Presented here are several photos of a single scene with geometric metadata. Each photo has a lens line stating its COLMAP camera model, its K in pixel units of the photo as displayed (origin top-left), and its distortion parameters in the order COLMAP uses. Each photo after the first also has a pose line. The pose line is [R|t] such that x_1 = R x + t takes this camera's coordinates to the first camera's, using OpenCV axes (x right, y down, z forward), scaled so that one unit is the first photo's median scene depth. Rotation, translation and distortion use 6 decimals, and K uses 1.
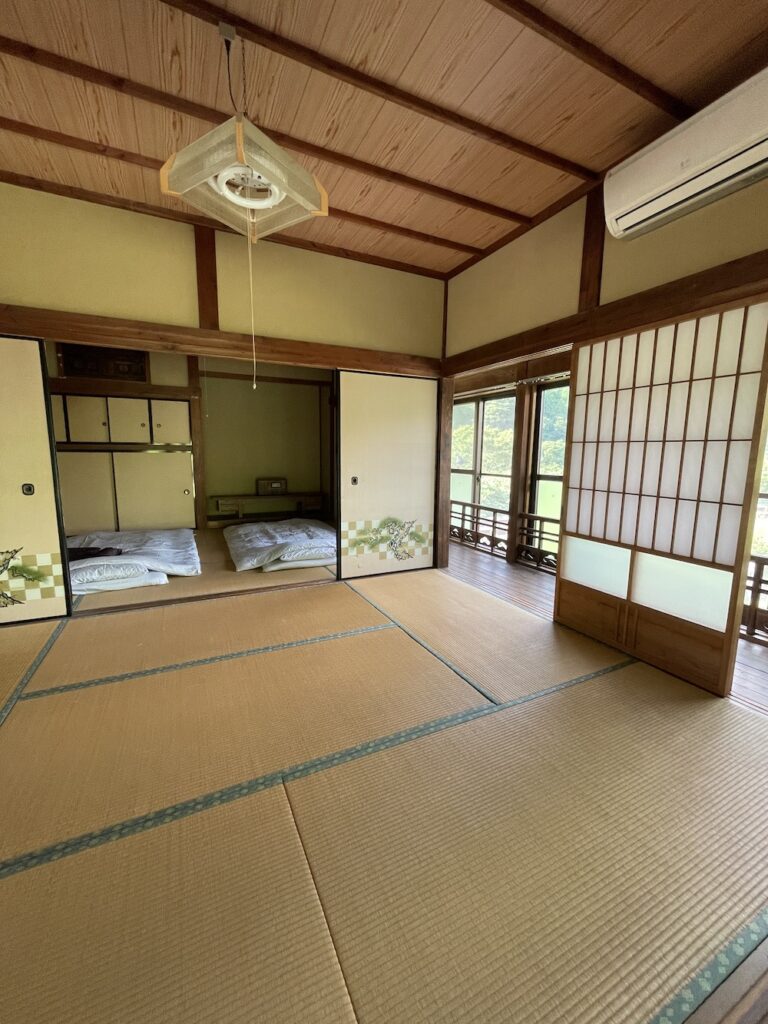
lens RADIAL K [[415.4, 0, 386.8], [0, 415.4, 512.7], [0, 0, 1]] dist [-0.001628, 0.000346]
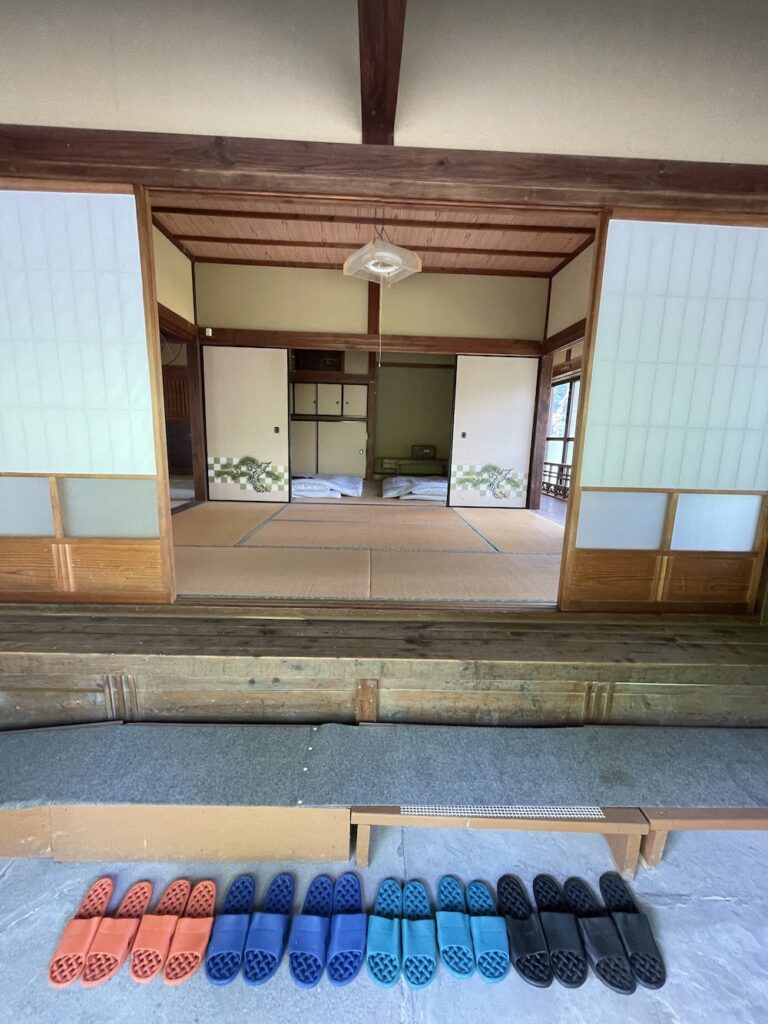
lens RADIAL K [[415.4, 0, 386.0], [0, 415.4, 511.5], [0, 0, 1]] dist [-0.001628, 0.000346]
pose [[0.911578, 0.087488, -0.401710, 0.259737], [-0.078915, 0.996162, 0.037877, 0.142097], [0.403481, -0.002827, 0.914983, -0.364062]]
